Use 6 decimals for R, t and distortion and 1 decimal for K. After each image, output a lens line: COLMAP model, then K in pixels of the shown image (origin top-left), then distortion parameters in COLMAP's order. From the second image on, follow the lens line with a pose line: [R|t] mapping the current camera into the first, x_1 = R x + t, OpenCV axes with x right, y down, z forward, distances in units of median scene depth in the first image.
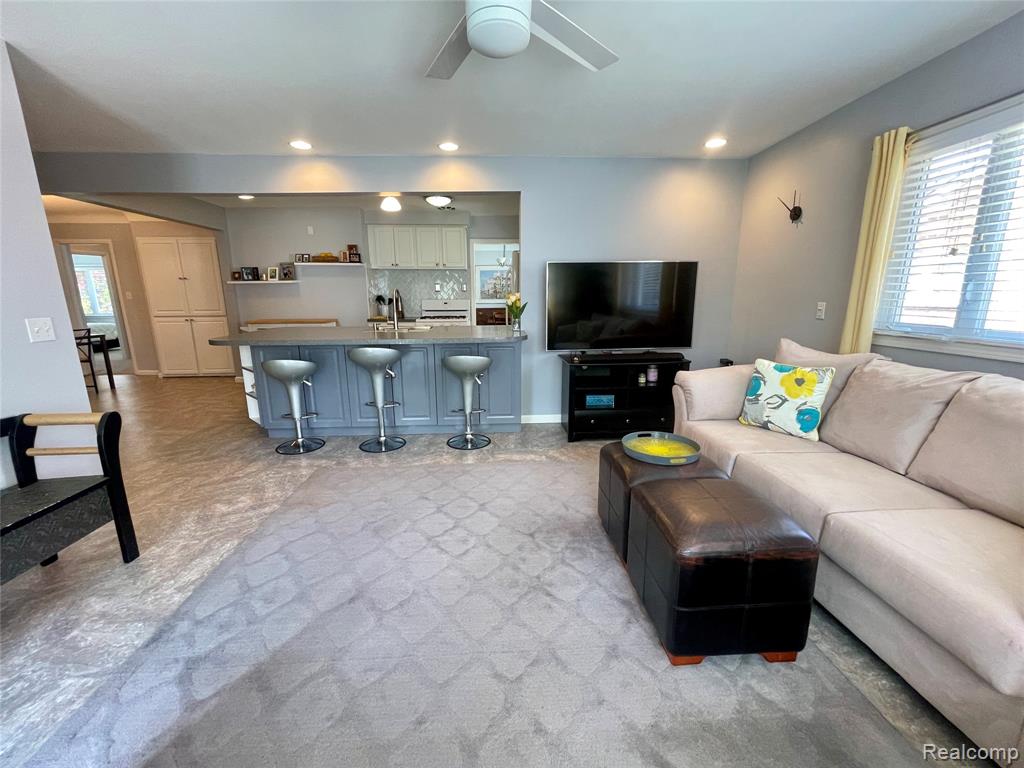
lens RADIAL K [[408.0, 0, 512.0], [0, 408.0, 384.0], [0, 0, 1]] dist [0.000075, -0.000184]
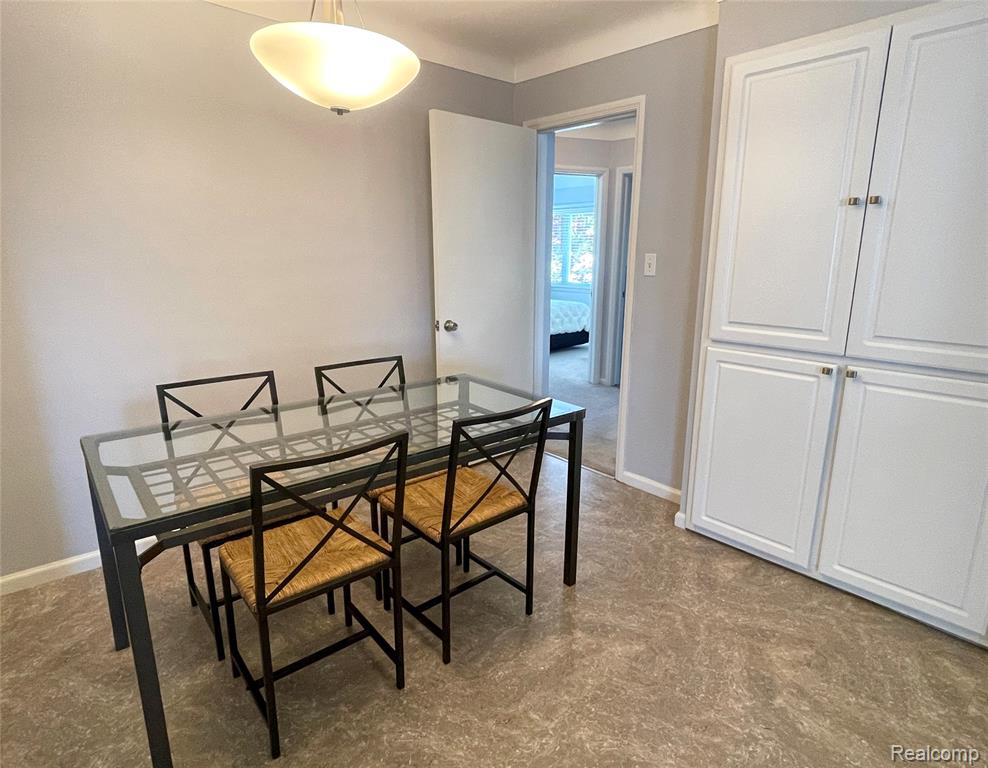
lens RADIAL K [[572.8, 0, 494.0], [0, 572.8, 384.0], [0, 0, 1]] dist [0.000285, 0.000239]
pose [[0.618973, 0.185221, -0.763260, -0.652044], [-0.171808, 0.980190, 0.098534, -0.147684], [0.766390, 0.070144, 0.638534, 0.617188]]
